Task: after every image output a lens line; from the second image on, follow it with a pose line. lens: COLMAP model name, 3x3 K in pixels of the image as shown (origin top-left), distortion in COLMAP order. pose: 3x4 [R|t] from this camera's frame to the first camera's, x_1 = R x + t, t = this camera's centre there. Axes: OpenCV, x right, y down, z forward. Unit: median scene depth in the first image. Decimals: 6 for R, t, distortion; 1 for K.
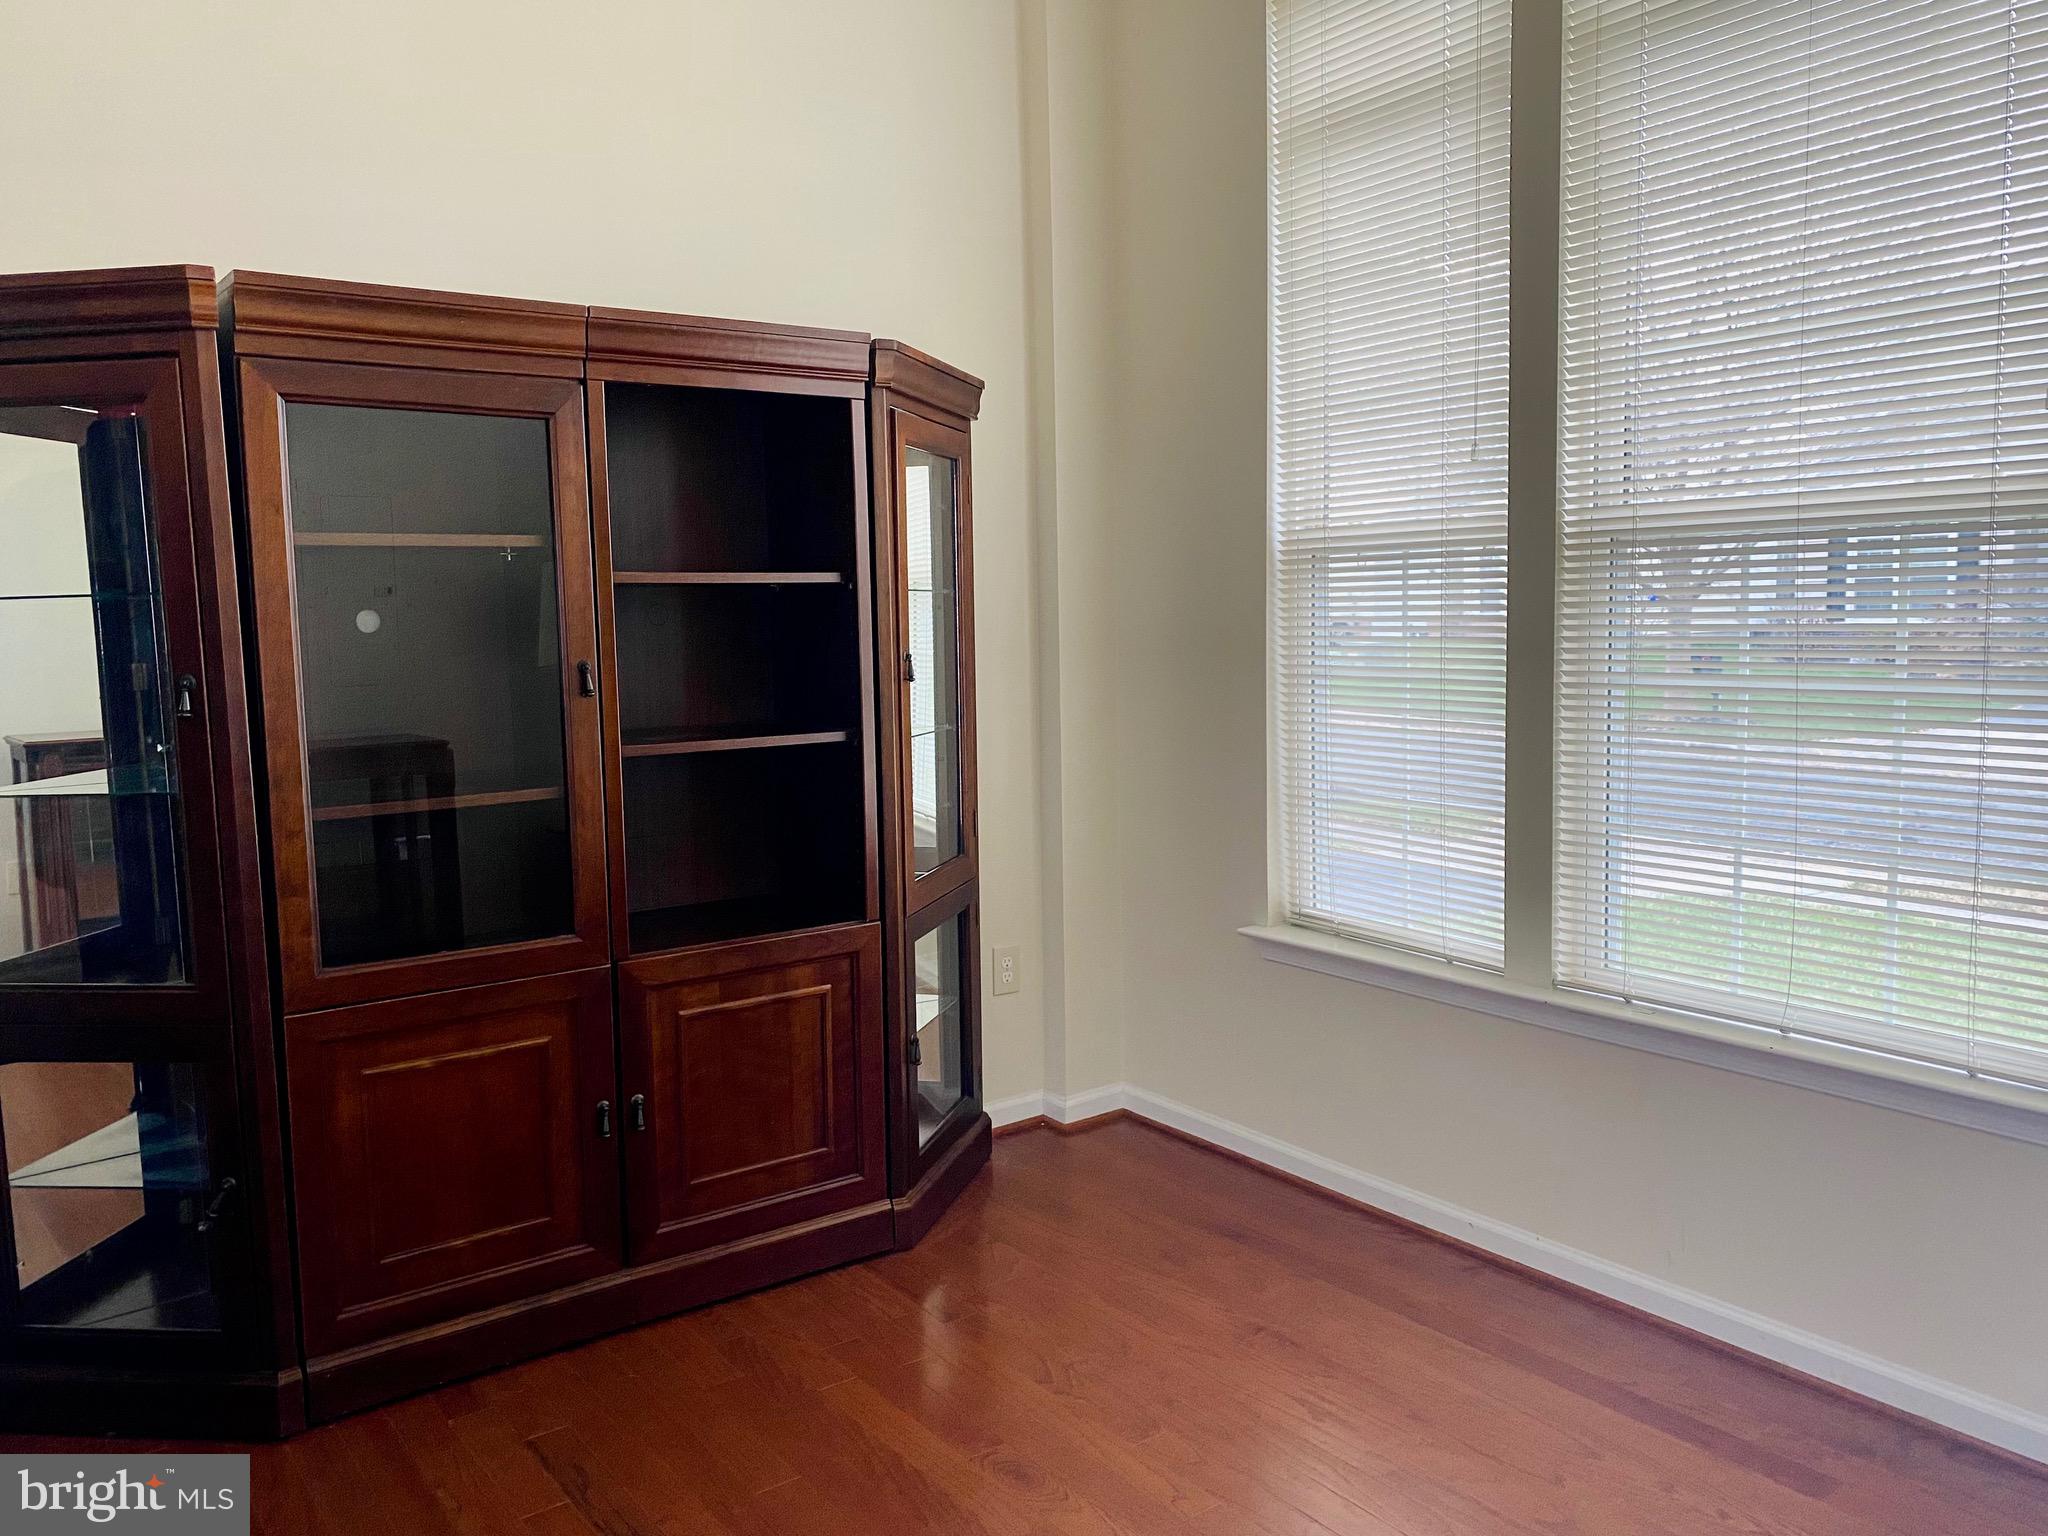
lens RADIAL K [[1554.6, 0, 1019.7], [0, 1554.6, 776.0], [0, 0, 1]] dist [0.030821, -0.026793]
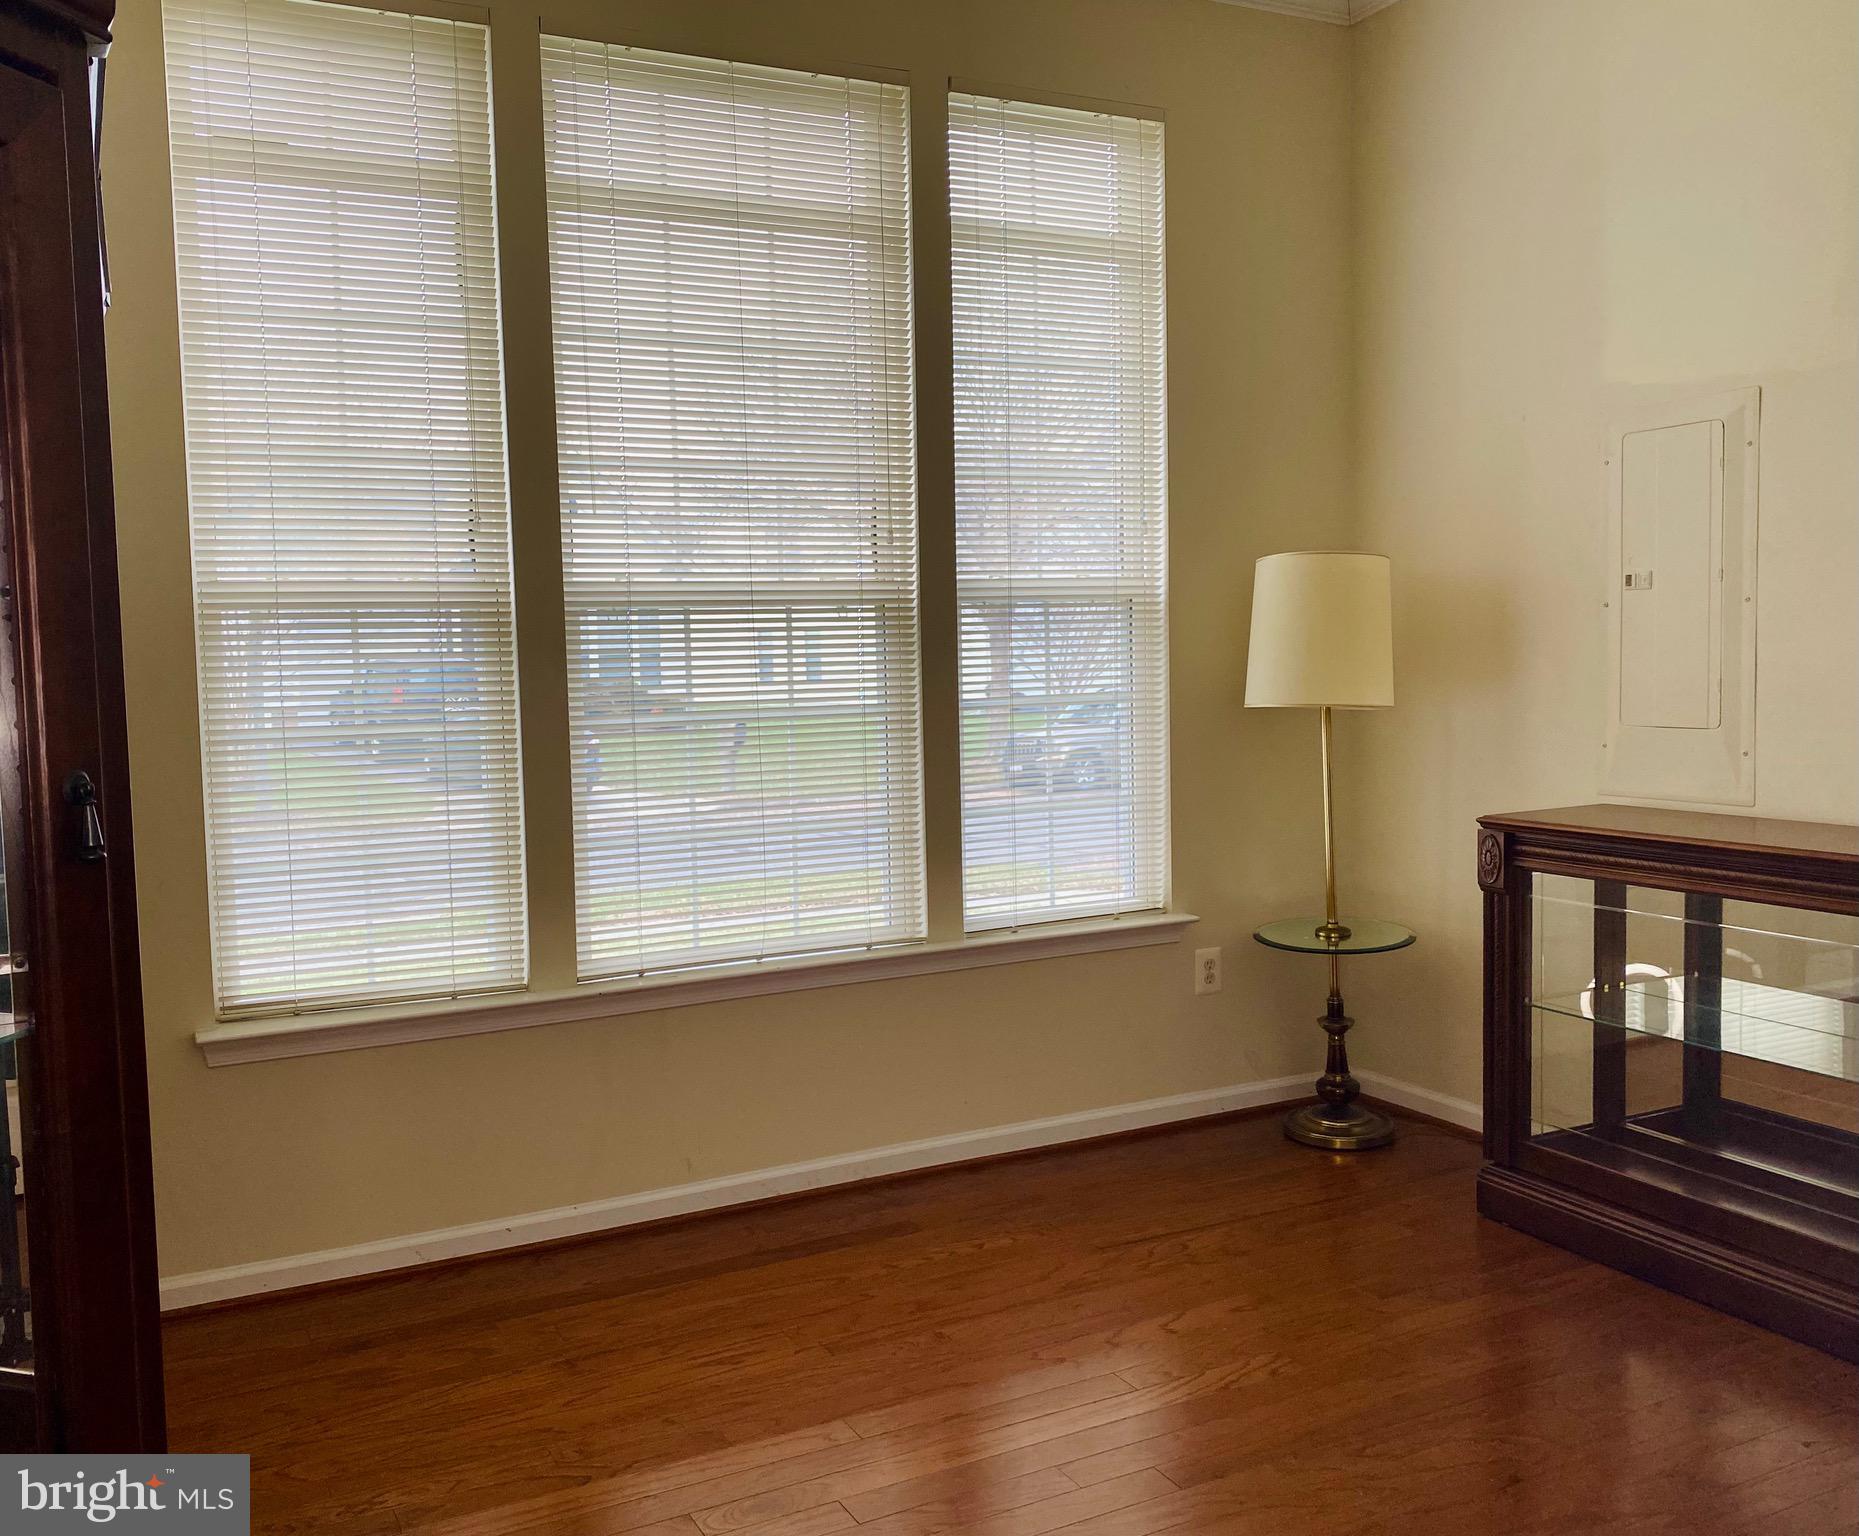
lens RADIAL K [[1516.7, 0, 921.5], [0, 1516.7, 764.1], [0, 0, 1]] dist [0.009854, 0.000871]
pose [[0.176174, -0.058866, 0.982597, -0.736245], [0.124722, 0.991500, 0.037037, -0.039850], [-0.976426, 0.116027, 0.182018, 0.532586]]
